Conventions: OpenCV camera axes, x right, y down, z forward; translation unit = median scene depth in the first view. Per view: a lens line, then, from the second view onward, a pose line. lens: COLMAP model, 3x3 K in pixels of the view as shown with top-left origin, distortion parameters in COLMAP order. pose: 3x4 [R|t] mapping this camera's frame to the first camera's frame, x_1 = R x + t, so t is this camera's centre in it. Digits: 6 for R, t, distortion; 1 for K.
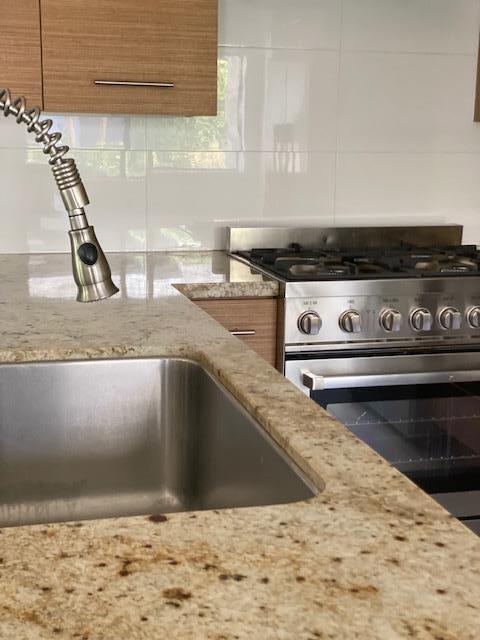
lens RADIAL K [[982.2, 0, 239.6], [0, 982.2, 342.4], [0, 0, 1]] dist [0.112144, -0.022595]
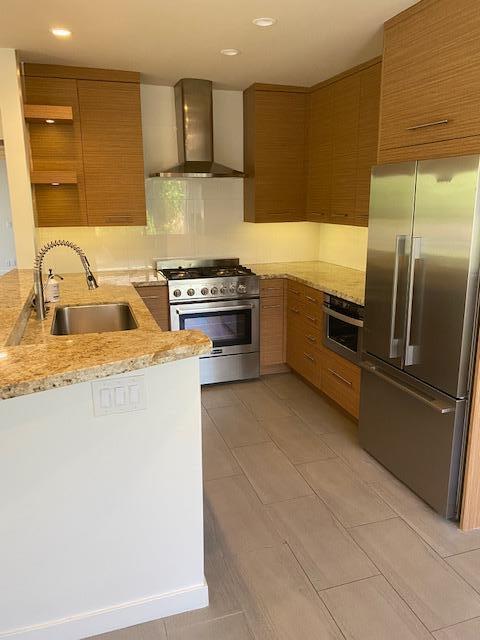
lens RADIAL K [[494.4, 0, 240.0], [0, 494.4, 320.0], [0, 0, 1]] dist [-0.004319, -0.006394]
pose [[0.998286, -0.037242, 0.045147, 0.195848], [0.035796, 0.998833, 0.032422, 0.021514], [-0.046302, -0.030750, 0.998454, -0.580962]]
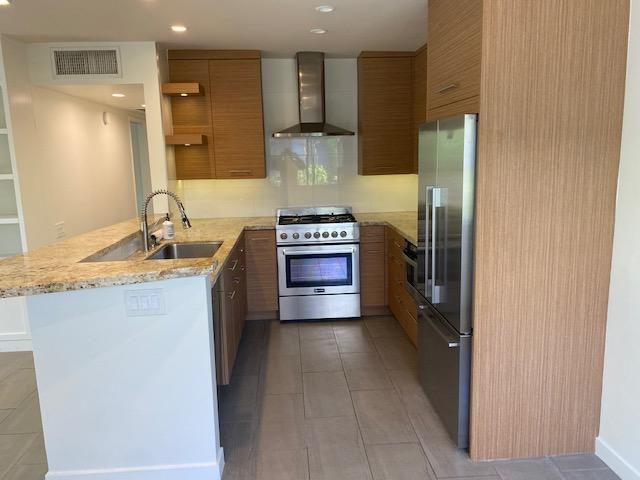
lens RADIAL K [[494.4, 0, 317.0], [0, 494.4, 243.8], [0, 0, 1]] dist [-0.004319, -0.006394]
pose [[0.979780, -0.005922, -0.199989, 0.548131], [0.000244, 0.999596, -0.028404, 0.057612], [0.200077, 0.027781, 0.979386, -0.734436]]
